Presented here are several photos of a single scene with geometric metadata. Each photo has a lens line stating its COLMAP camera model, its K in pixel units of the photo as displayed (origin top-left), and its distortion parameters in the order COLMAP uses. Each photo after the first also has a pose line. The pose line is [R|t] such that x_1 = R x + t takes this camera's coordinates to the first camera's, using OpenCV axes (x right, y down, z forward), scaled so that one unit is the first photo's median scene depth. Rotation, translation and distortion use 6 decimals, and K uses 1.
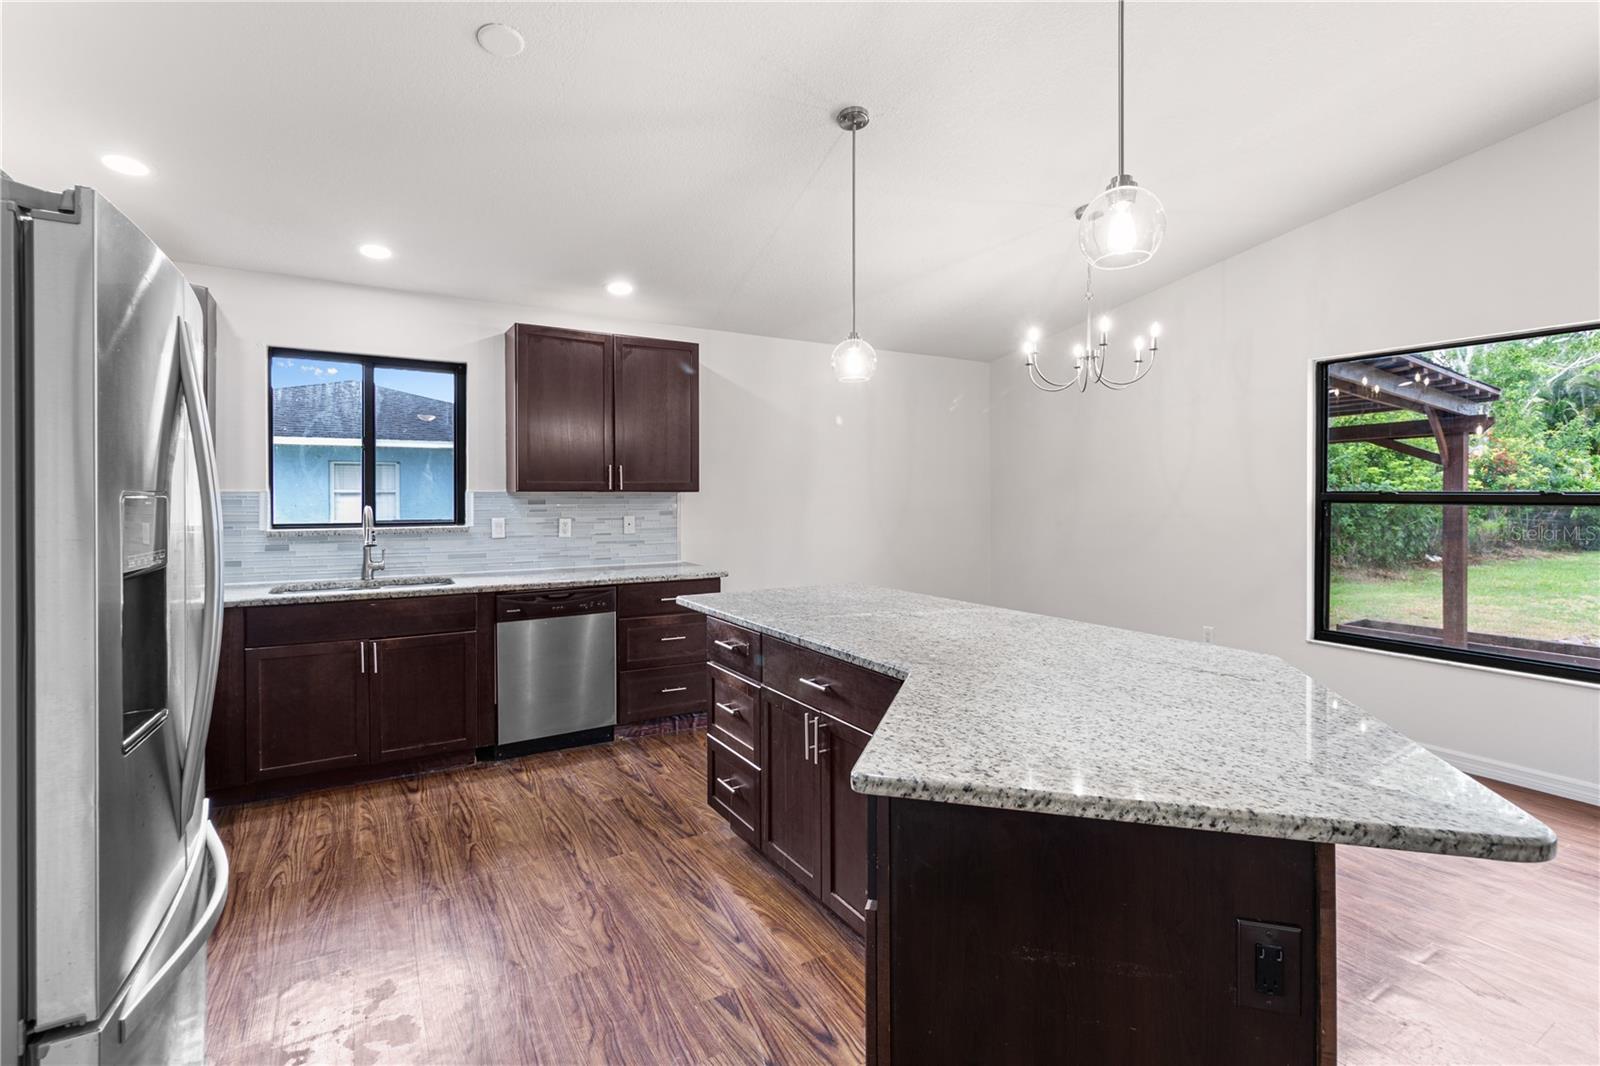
lens RADIAL K [[737.4, 0, 798.0], [0, 737.4, 481.4], [0, 0, 1]] dist [-0.002365, -0.001248]
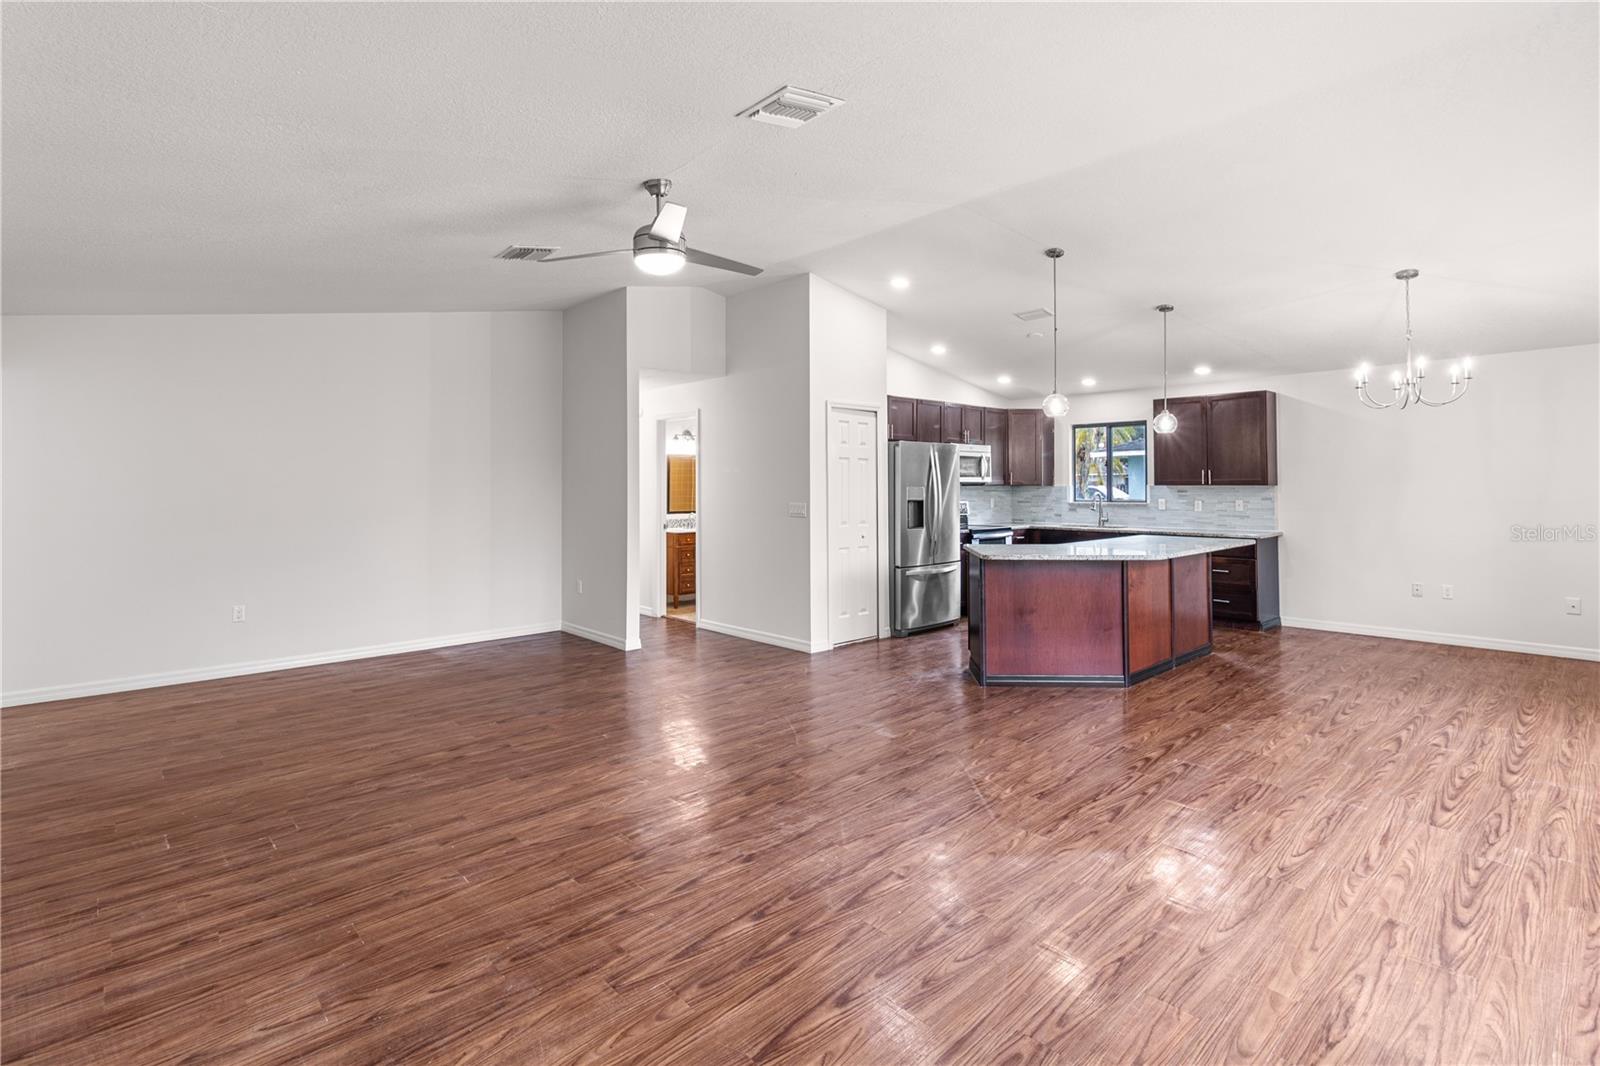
lens RADIAL K [[737.4, 0, 798.0], [0, 737.4, 481.4], [0, 0, 1]] dist [-0.002365, -0.001248]
pose [[0.201788, -0.008752, -0.979390, 1.298662], [0.016638, 0.999846, -0.005507, -0.002343], [0.979288, -0.015184, 0.201903, -0.316894]]
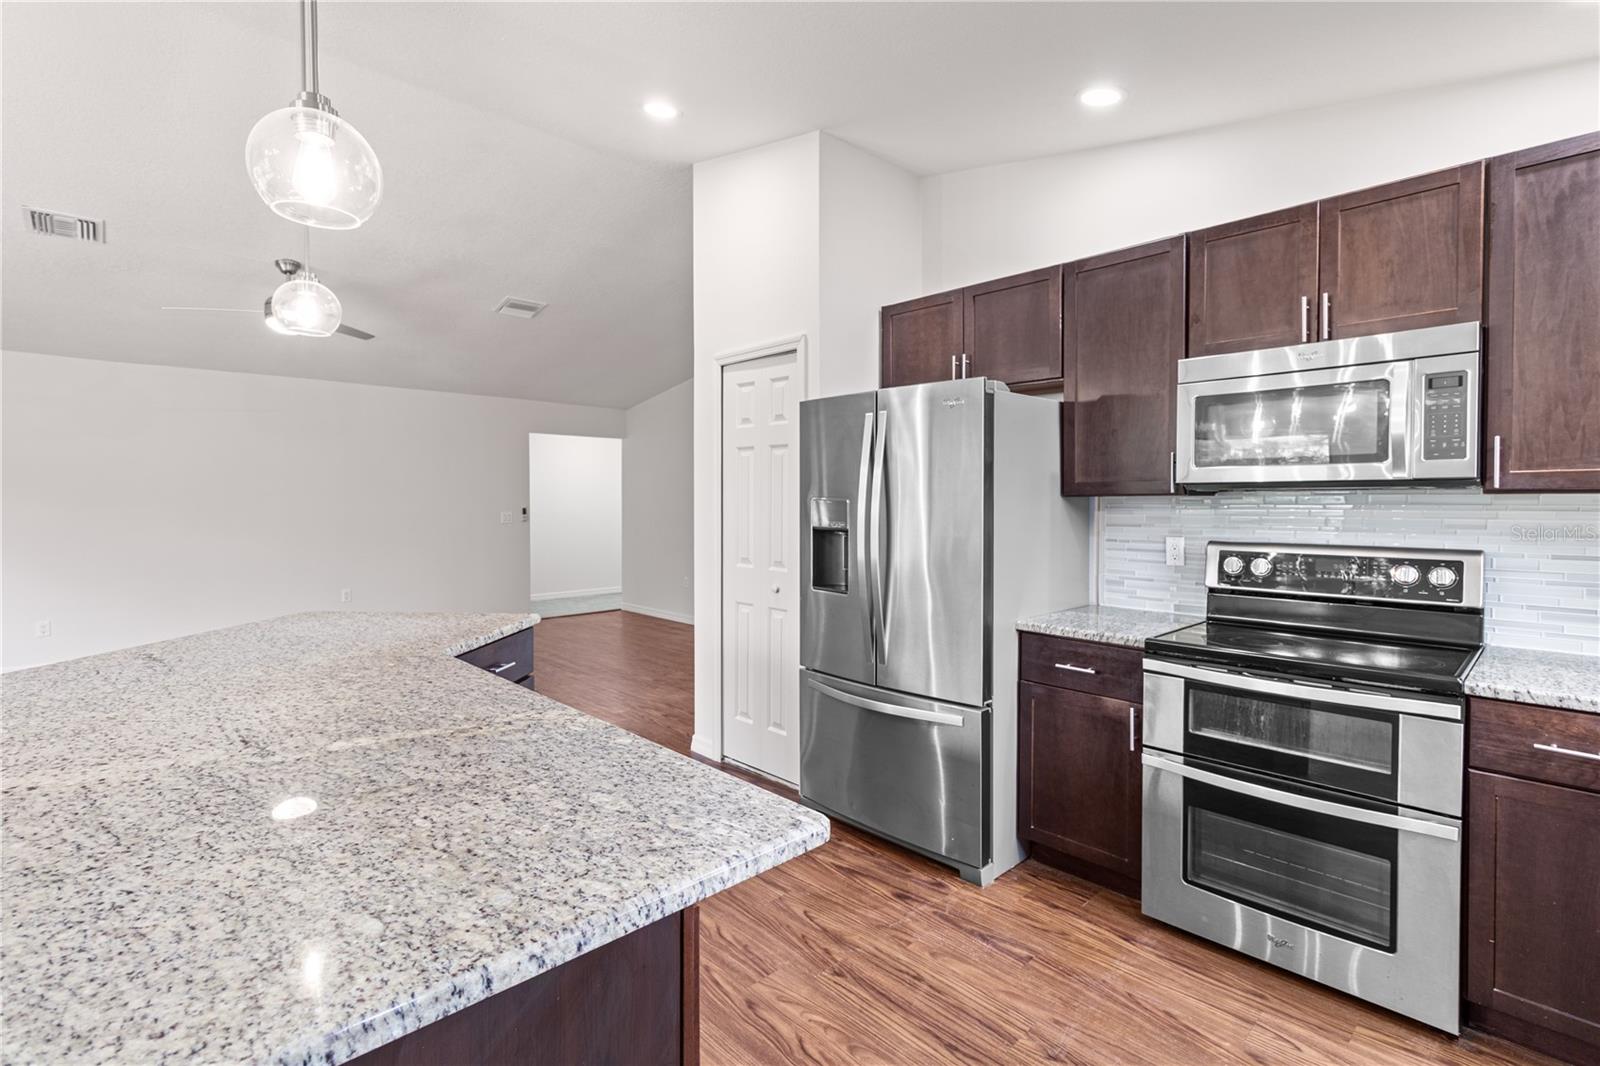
lens RADIAL K [[768.8, 0, 795.3], [0, 768.8, 510.8], [0, 0, 1]] dist [-0.001887, -0.000775]
pose [[-0.975752, 0.004211, -0.218838, -0.054298], [0.004212, 0.999991, 0.000465, 0.016781], [0.218838, -0.000468, -0.975761, 0.998834]]
